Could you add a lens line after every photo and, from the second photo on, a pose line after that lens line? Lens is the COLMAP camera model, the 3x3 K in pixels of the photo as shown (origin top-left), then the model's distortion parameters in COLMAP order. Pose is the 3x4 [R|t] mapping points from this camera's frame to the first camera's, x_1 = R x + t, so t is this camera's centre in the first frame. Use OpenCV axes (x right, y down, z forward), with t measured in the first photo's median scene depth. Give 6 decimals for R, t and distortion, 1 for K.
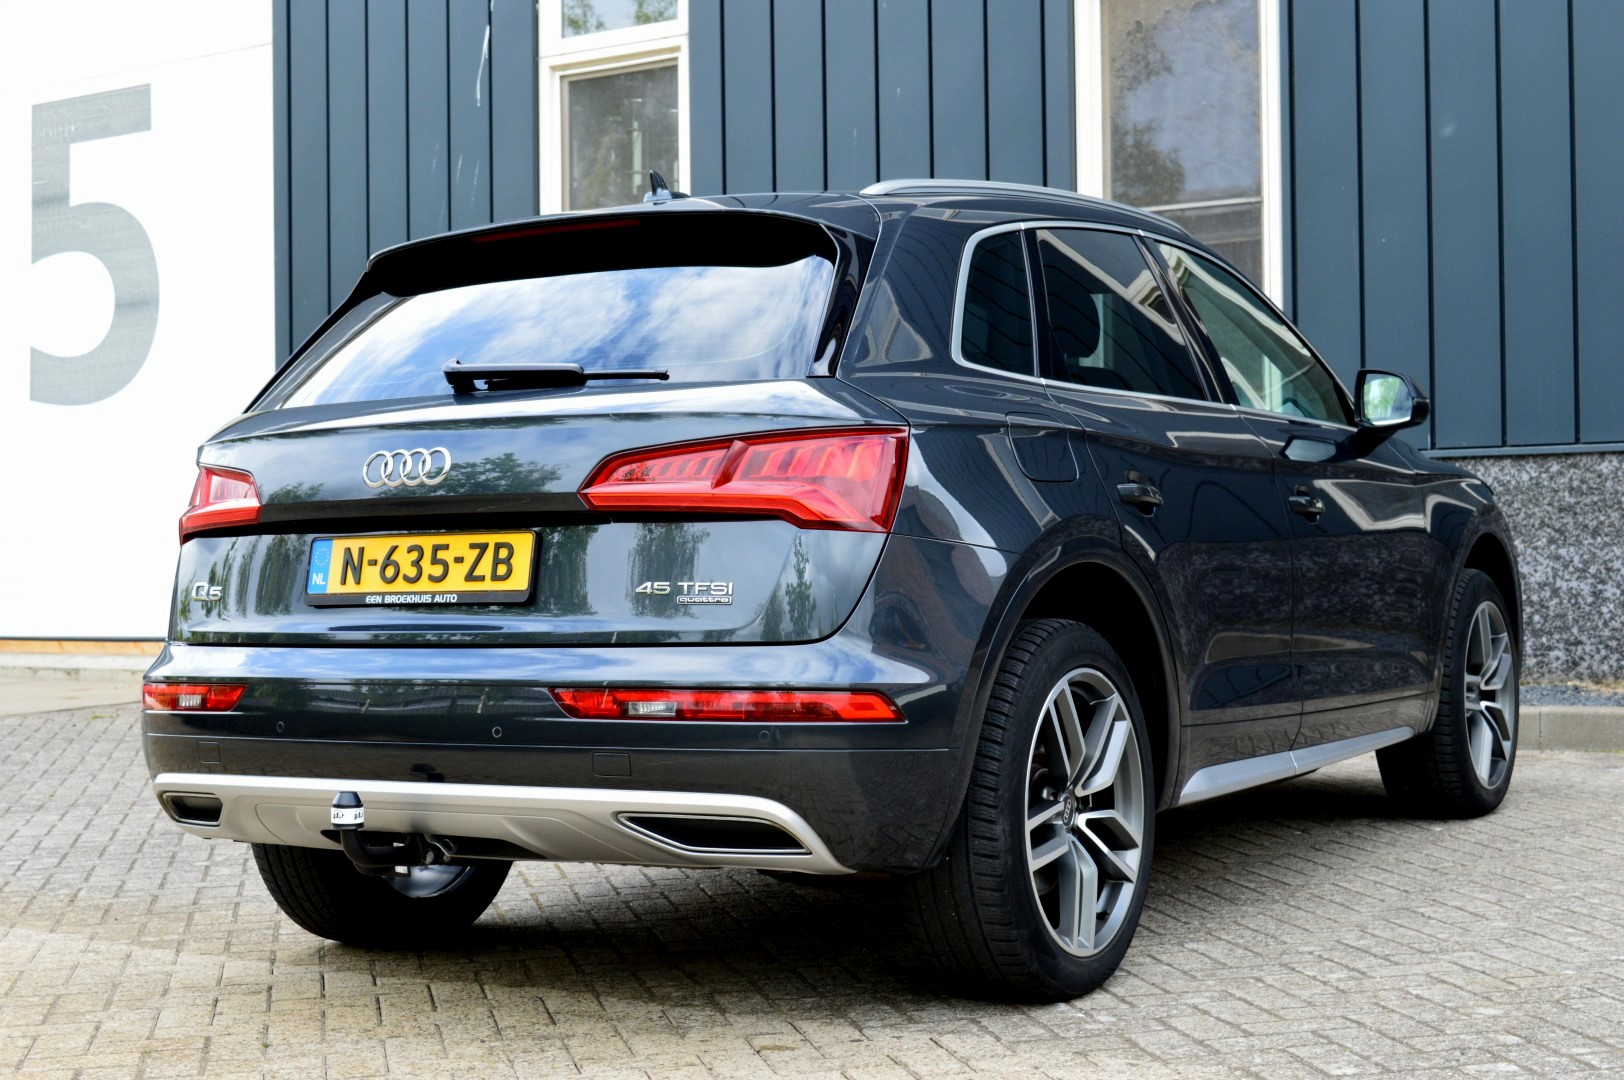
lens RADIAL K [[2476.4, 0, 809.5], [0, 2476.4, 536.4], [0, 0, 1]] dist [0.014868, 0.000000]
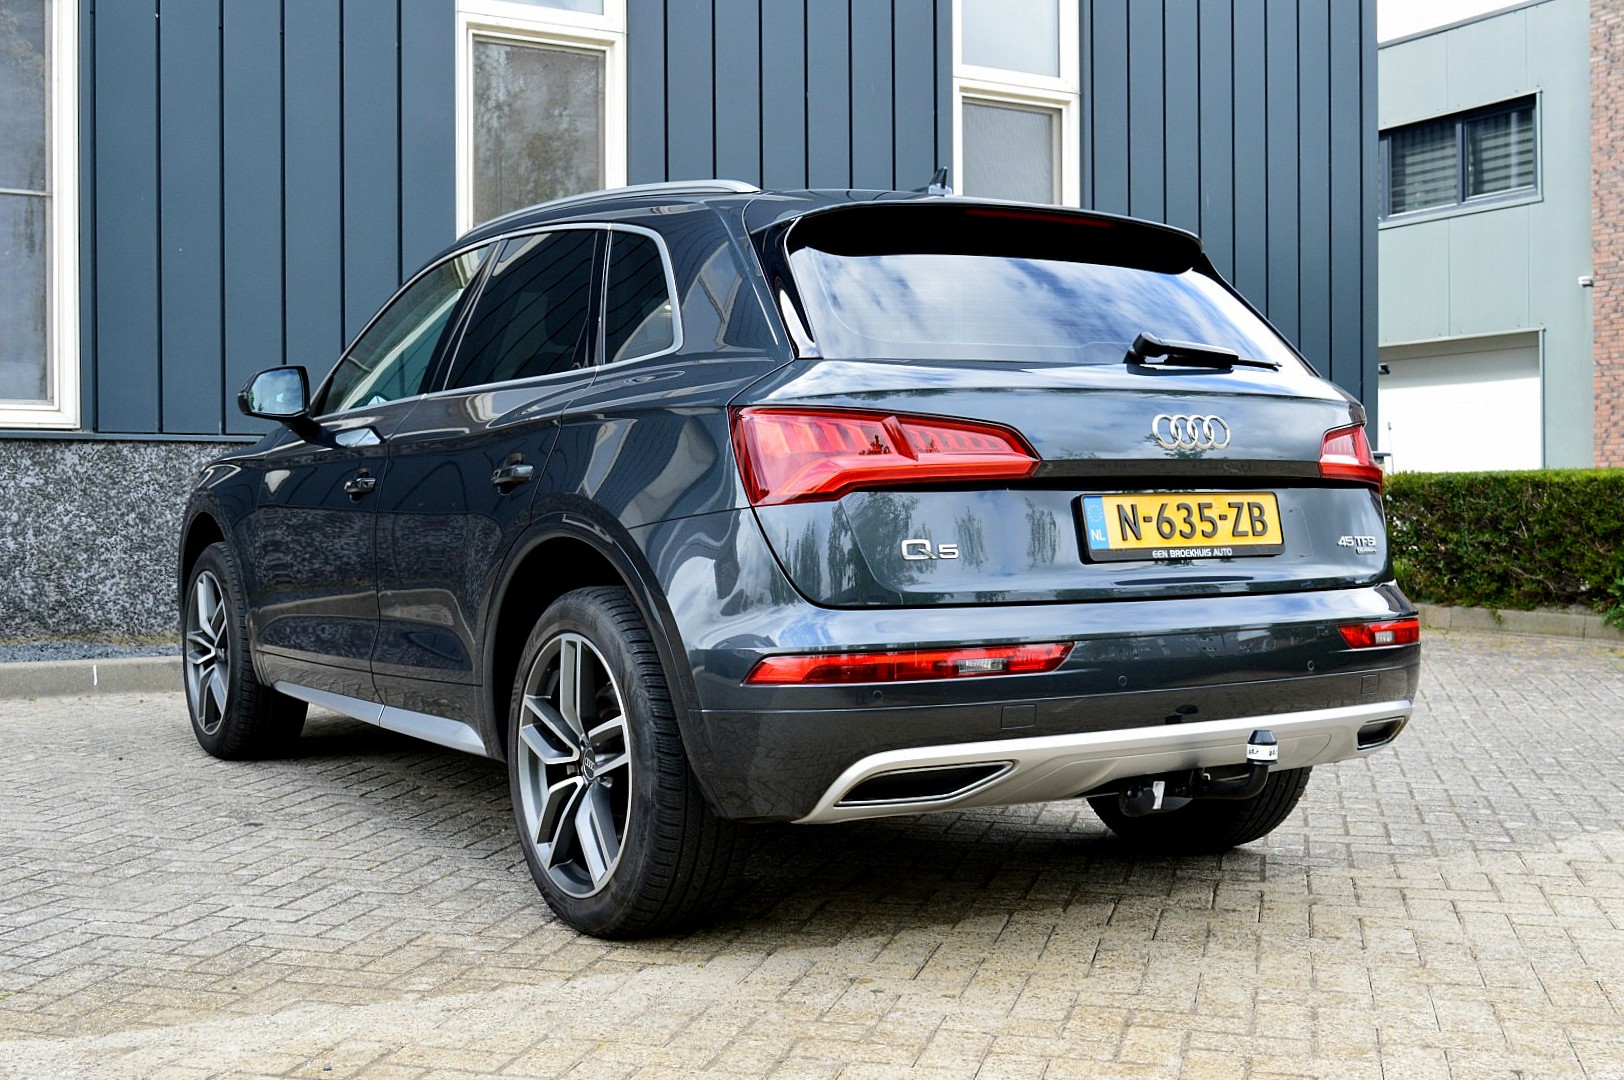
lens RADIAL K [[2007.6, 0, 810.7], [0, 2007.6, 542.7], [0, 0, 1]] dist [-0.199034, 0.000000]
pose [[0.435890, 0.009313, 0.899952, -1.008616], [0.006456, 0.999888, -0.013475, 0.031192], [-0.899977, 0.011684, 0.435782, 0.770408]]
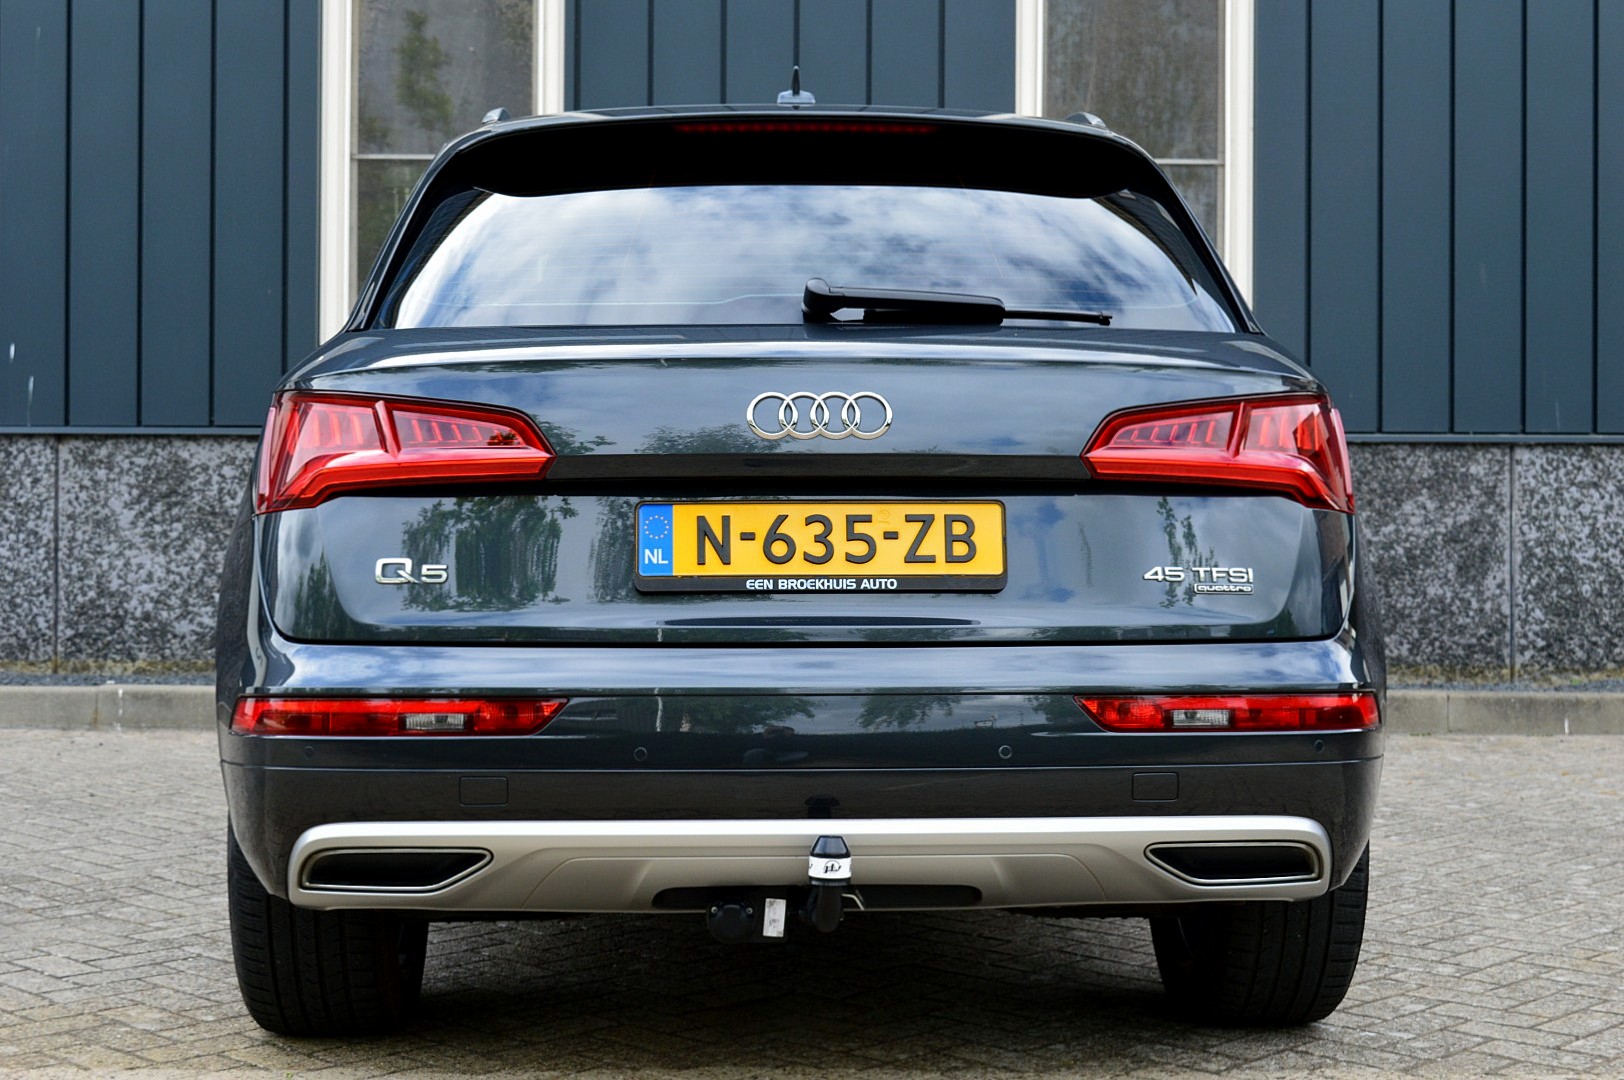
lens RADIAL K [[2476.4, 0, 816.4], [0, 2476.4, 534.4], [0, 0, 1]] dist [0.014868, 0.000000]
pose [[0.807940, 0.021019, 0.588890, -0.617357], [-0.020001, 0.999766, -0.008243, 0.015948], [-0.588926, -0.005119, 0.808171, 0.373752]]
